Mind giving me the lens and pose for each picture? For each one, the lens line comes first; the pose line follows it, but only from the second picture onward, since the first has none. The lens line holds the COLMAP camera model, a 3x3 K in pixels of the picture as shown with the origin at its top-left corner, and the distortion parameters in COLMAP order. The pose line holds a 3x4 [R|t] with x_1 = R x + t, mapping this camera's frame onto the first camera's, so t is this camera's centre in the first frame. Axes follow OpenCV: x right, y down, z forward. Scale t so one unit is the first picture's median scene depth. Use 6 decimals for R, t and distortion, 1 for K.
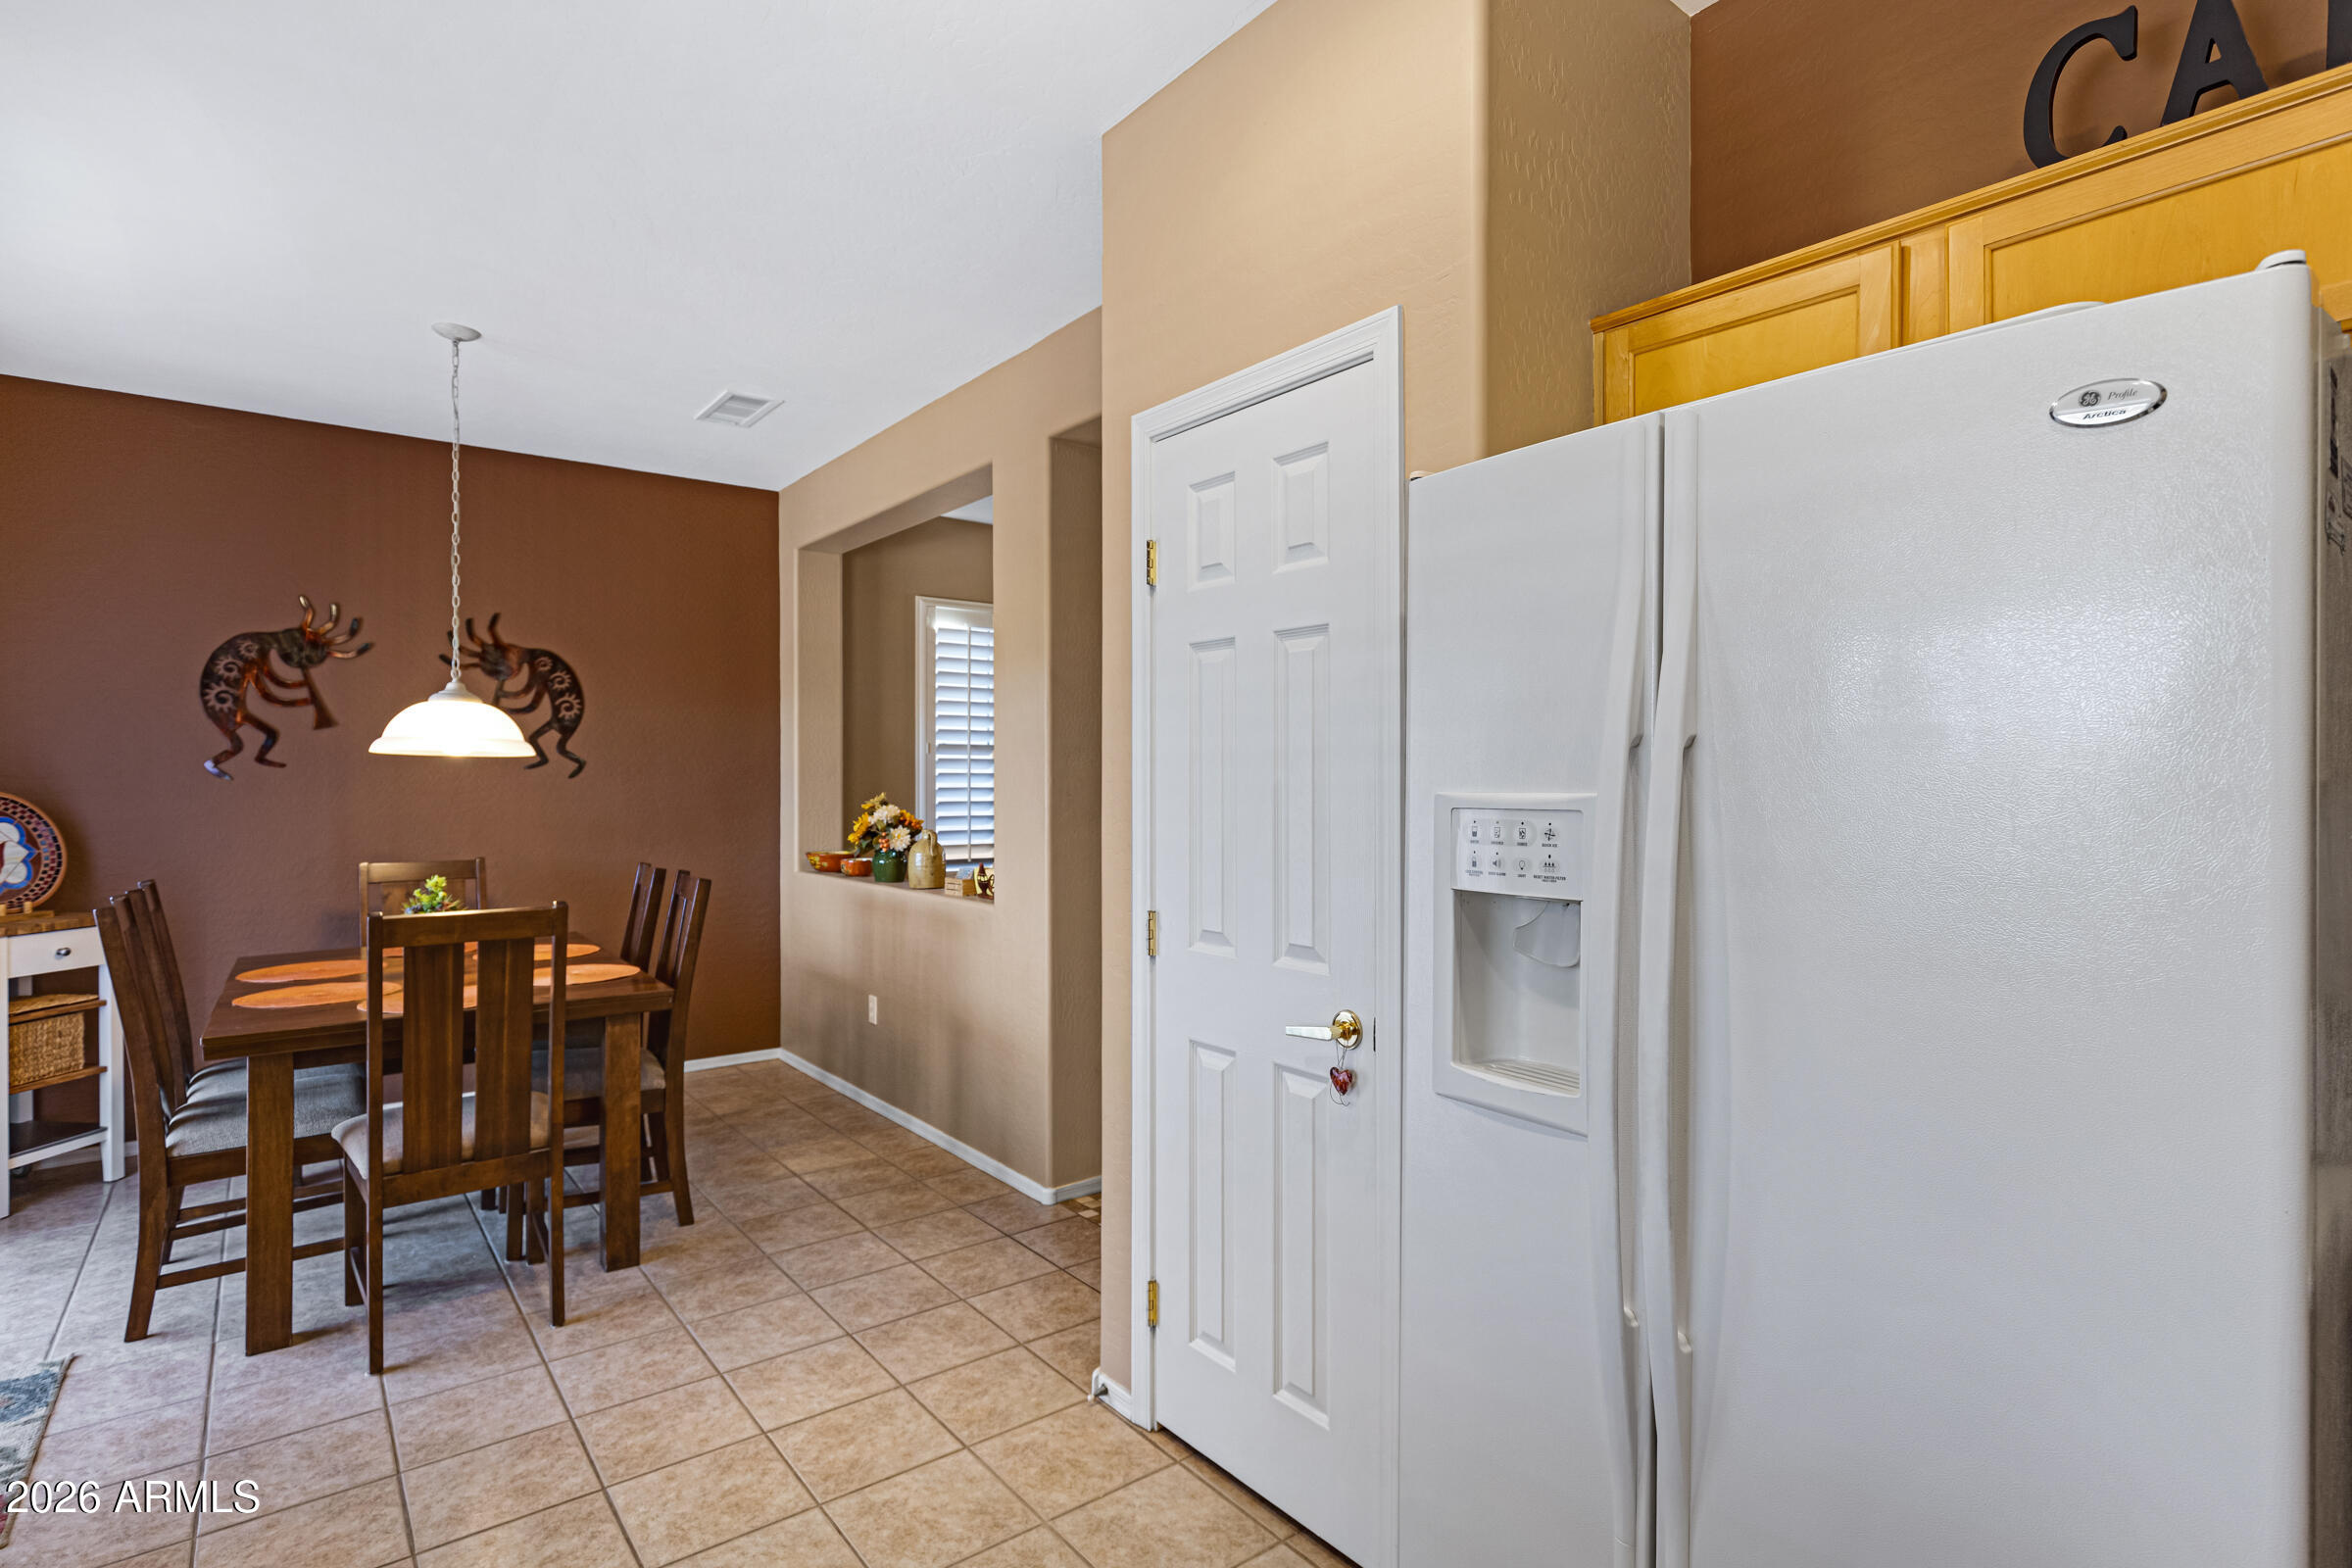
lens RADIAL K [[1128.7, 0, 1185.3], [0, 1128.7, 777.4], [0, 0, 1]] dist [-0.001572, -0.000905]
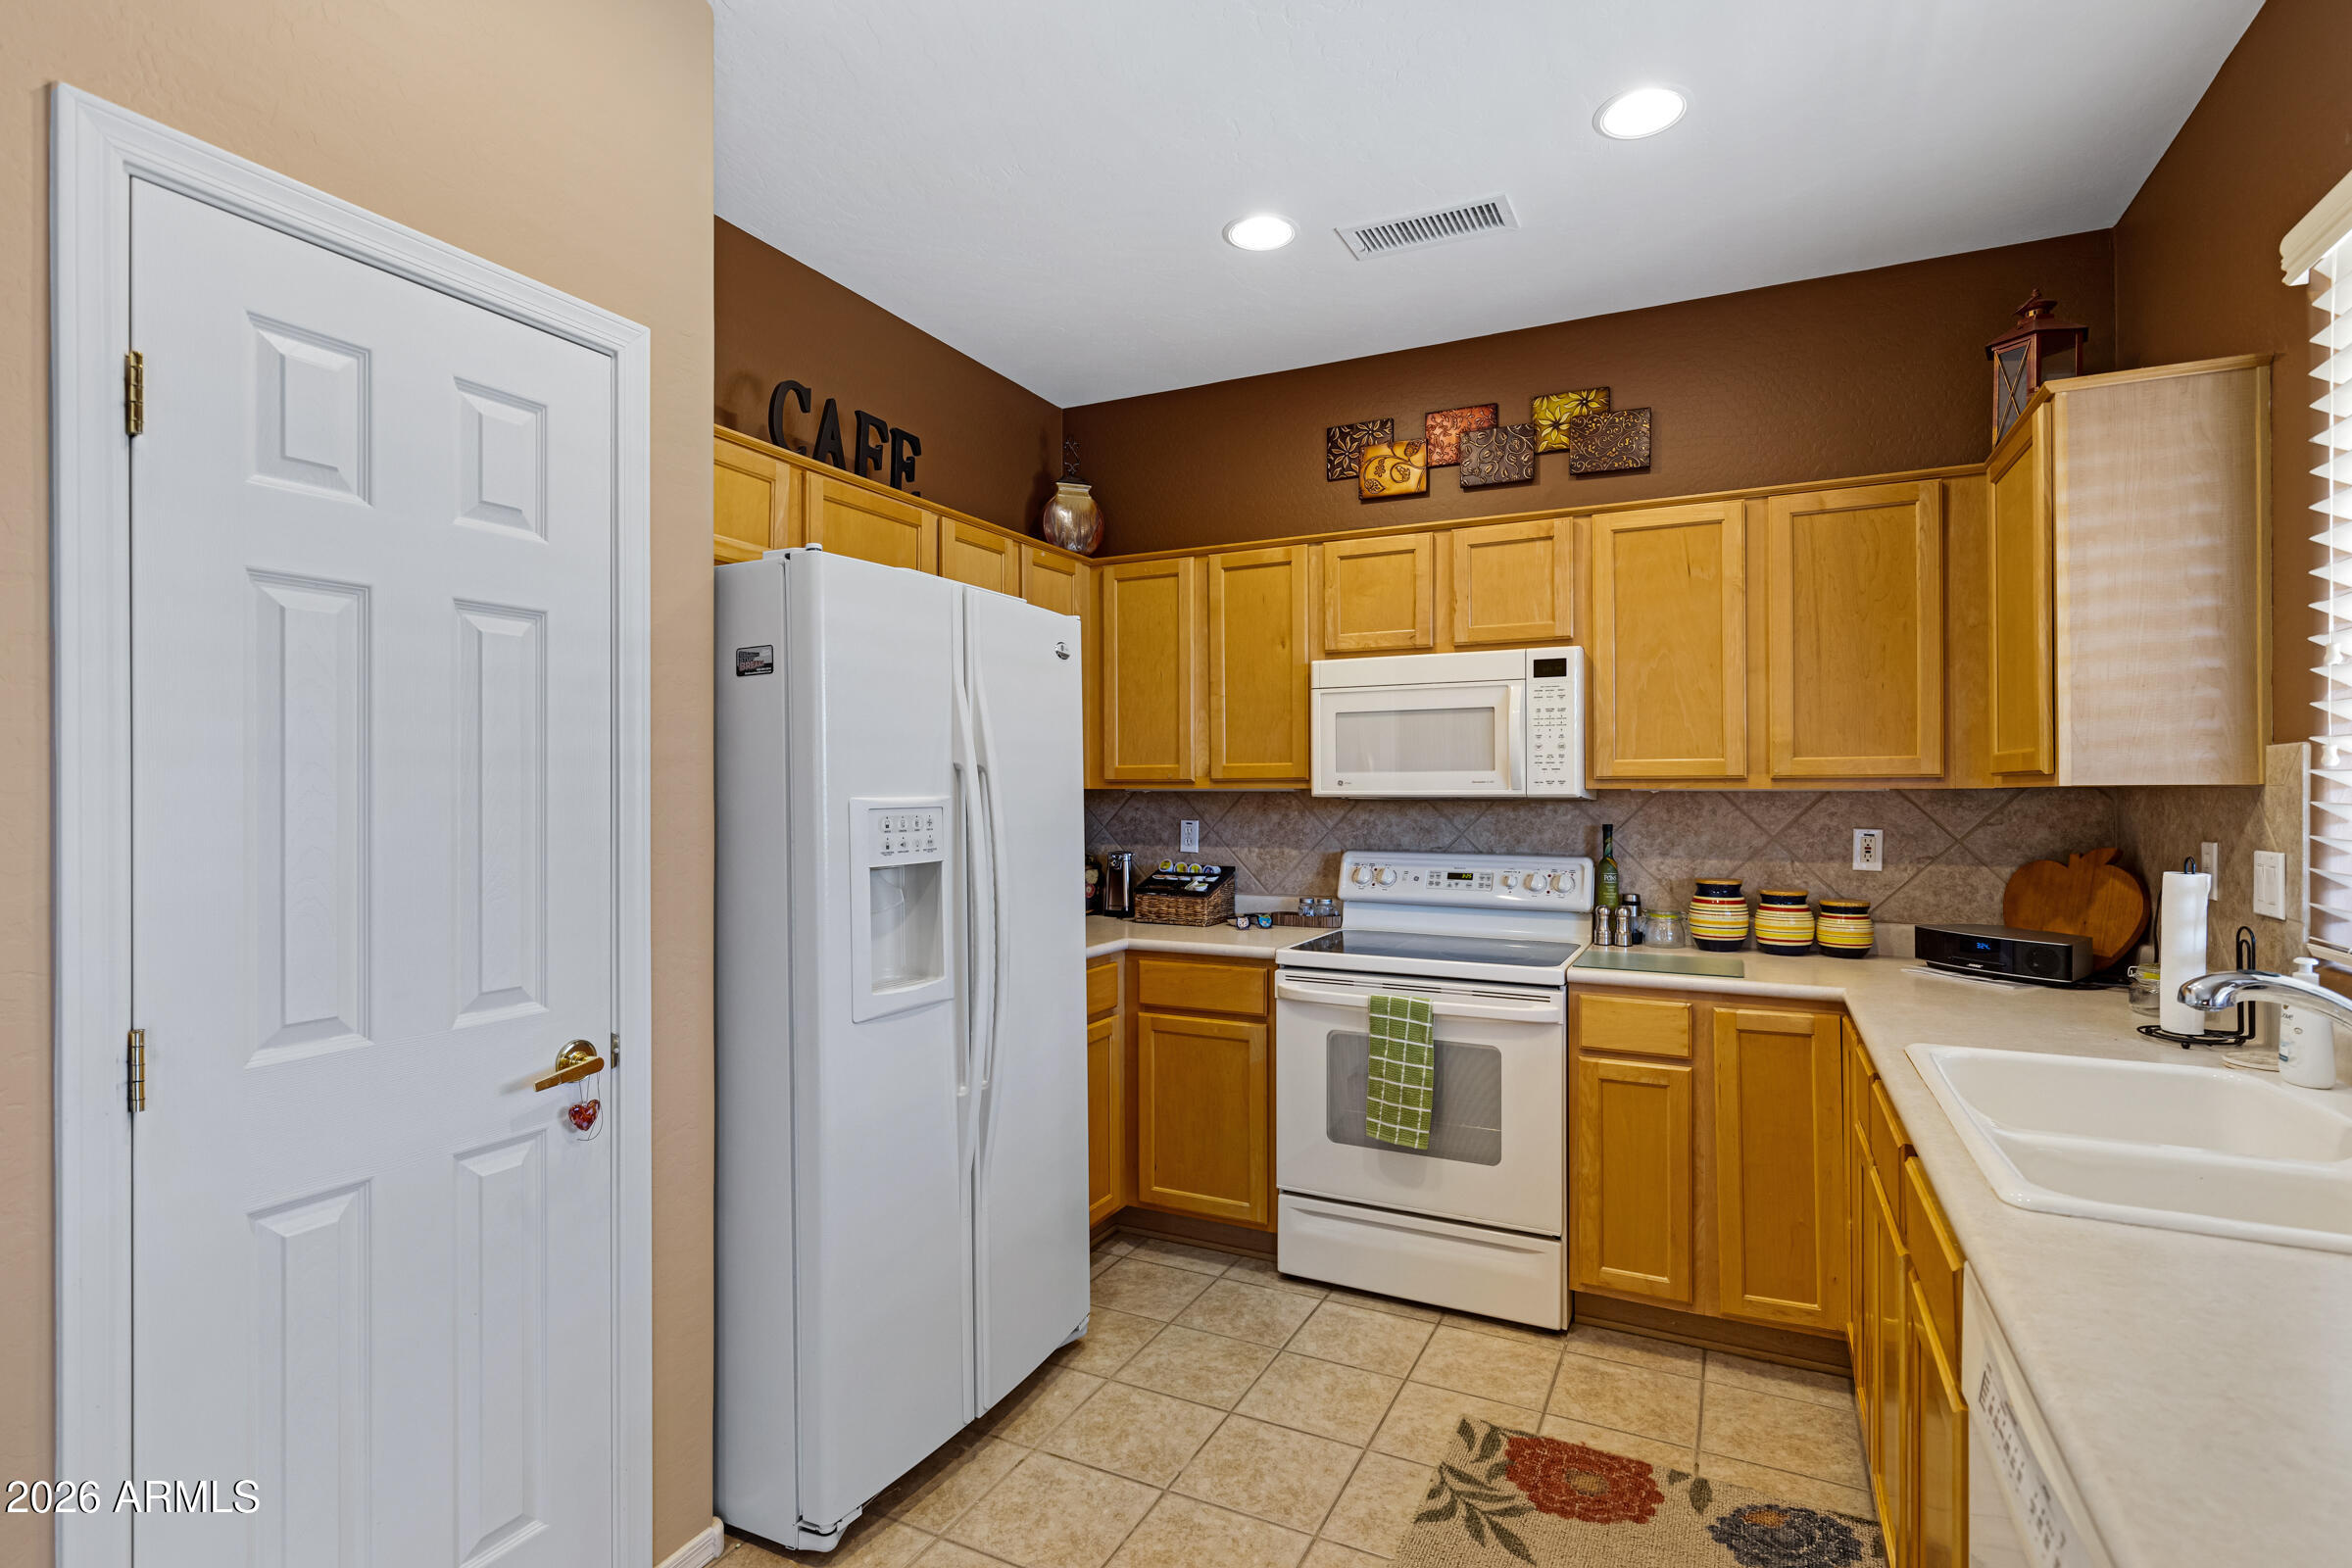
lens RADIAL K [[1128.7, 0, 1187.1], [0, 1128.7, 786.3], [0, 0, 1]] dist [-0.001572, -0.000905]
pose [[-0.421382, 0.005812, 0.906865, -0.397817], [0.003699, 0.999982, -0.004690, 0.002401], [-0.906876, 0.001378, -0.421396, 0.414179]]
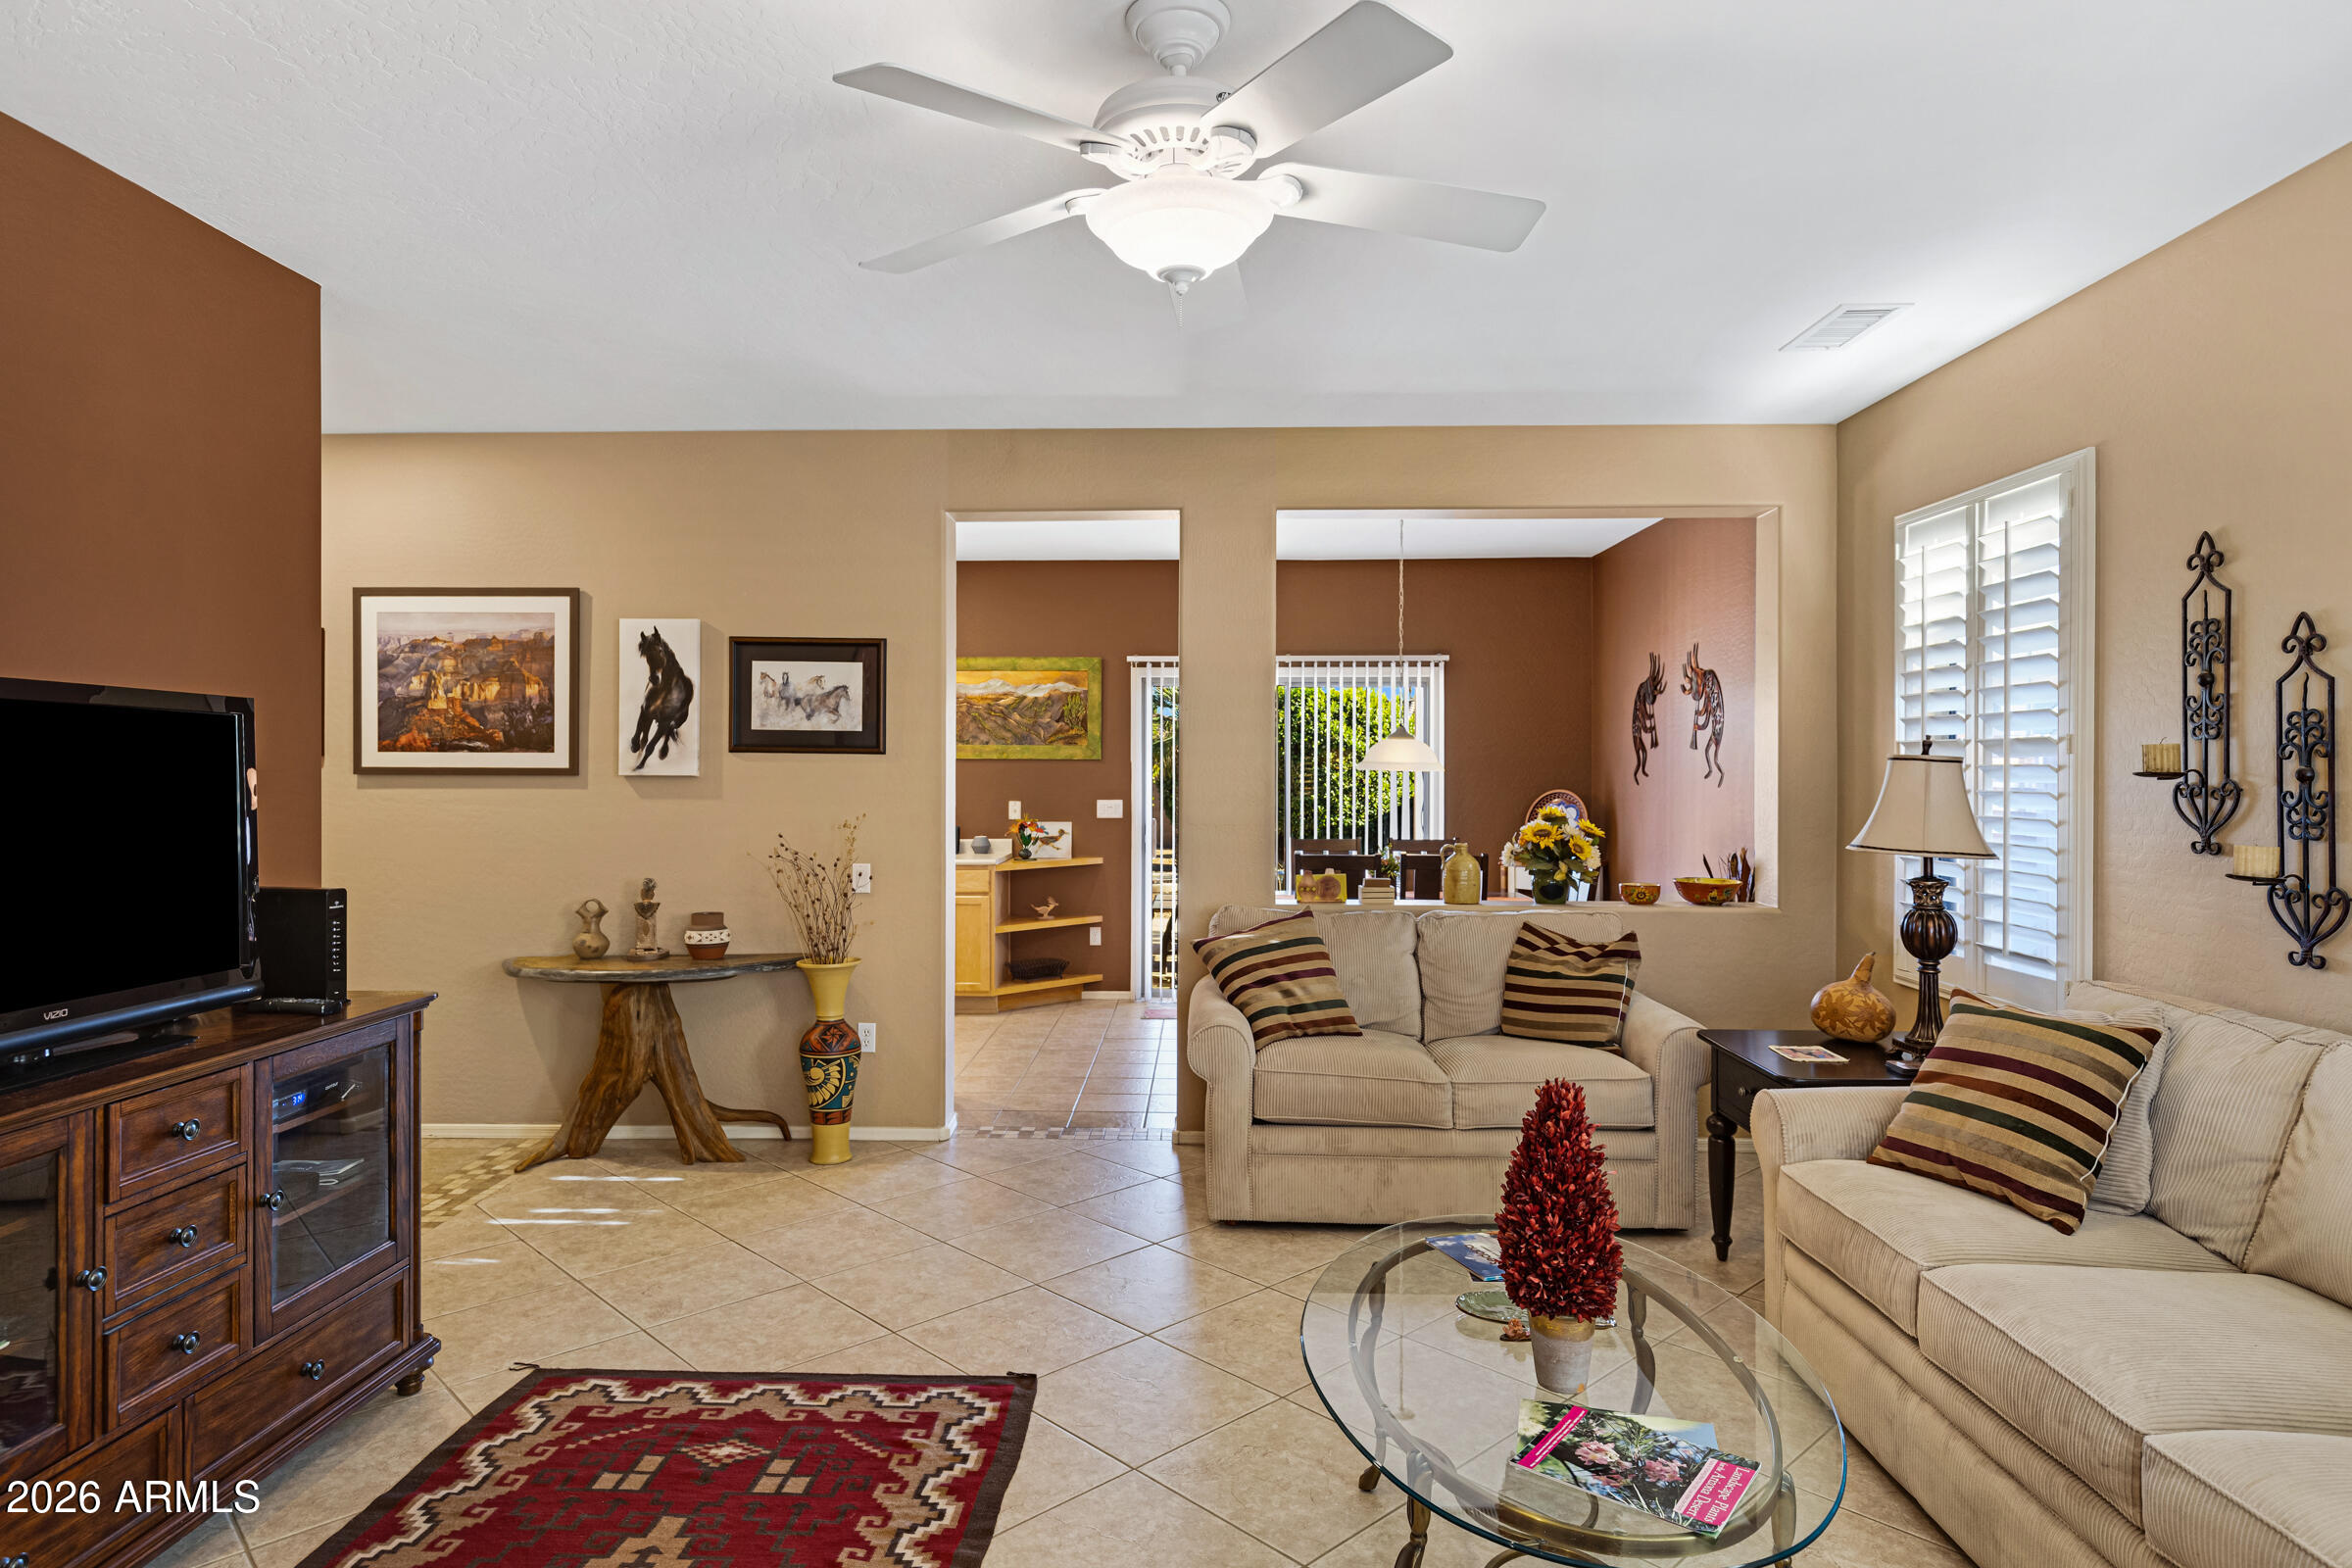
lens RADIAL K [[1355.3, 0, 1155.0], [0, 1355.3, 771.3], [0, 0, 1]] dist [0.011414, -0.003814]
pose [[-0.657303, 0.008709, -0.753576, 0.863542], [-0.000377, 0.999929, 0.011885, -0.036109], [0.753627, 0.008096, -0.657253, 1.654604]]
